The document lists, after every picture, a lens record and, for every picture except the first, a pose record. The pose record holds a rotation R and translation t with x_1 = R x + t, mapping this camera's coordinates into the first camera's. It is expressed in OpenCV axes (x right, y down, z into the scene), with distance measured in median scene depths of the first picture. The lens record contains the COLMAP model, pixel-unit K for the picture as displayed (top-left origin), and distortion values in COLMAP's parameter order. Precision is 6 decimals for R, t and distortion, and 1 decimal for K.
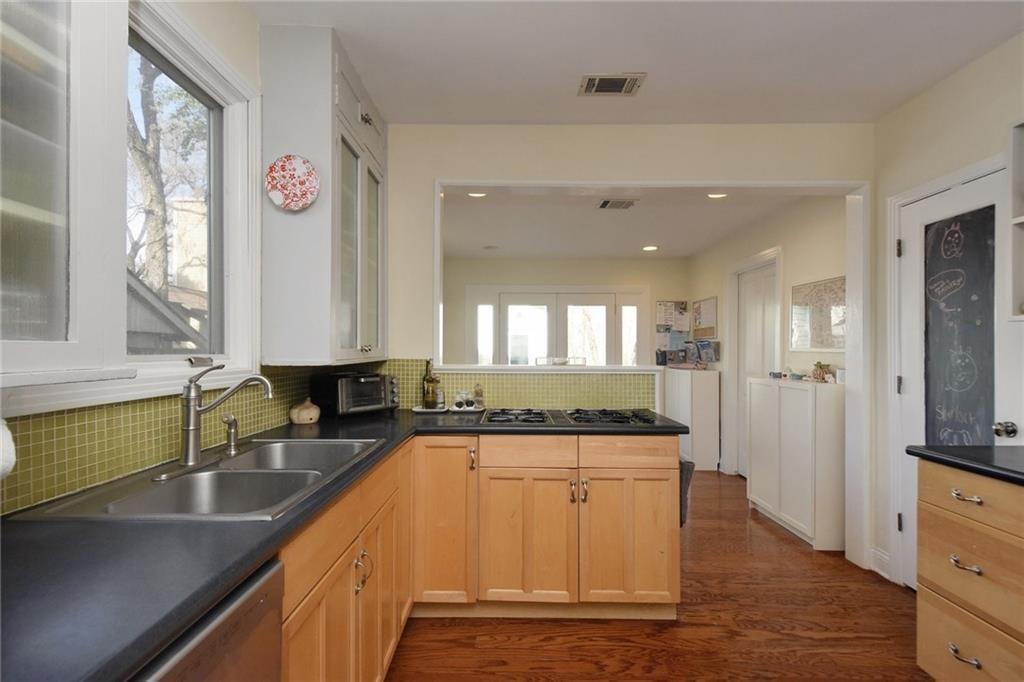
lens RADIAL K [[448.2, 0, 510.2], [0, 448.2, 349.6], [0, 0, 1]] dist [0.001560, -0.008113]
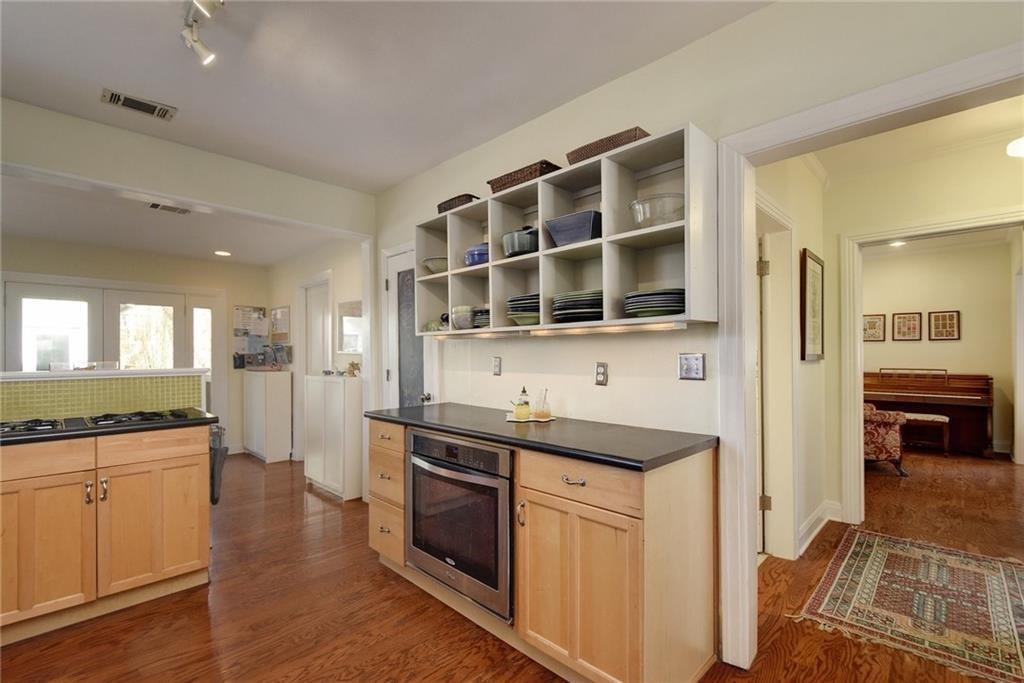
lens RADIAL K [[448.2, 0, 510.2], [0, 448.2, 350.1], [0, 0, 1]] dist [0.001560, -0.008113]
pose [[0.695951, -0.001422, 0.718088, 0.064116], [0.006187, 0.999973, -0.004016, 0.002245], [-0.718063, 0.007238, 0.695941, -0.311594]]
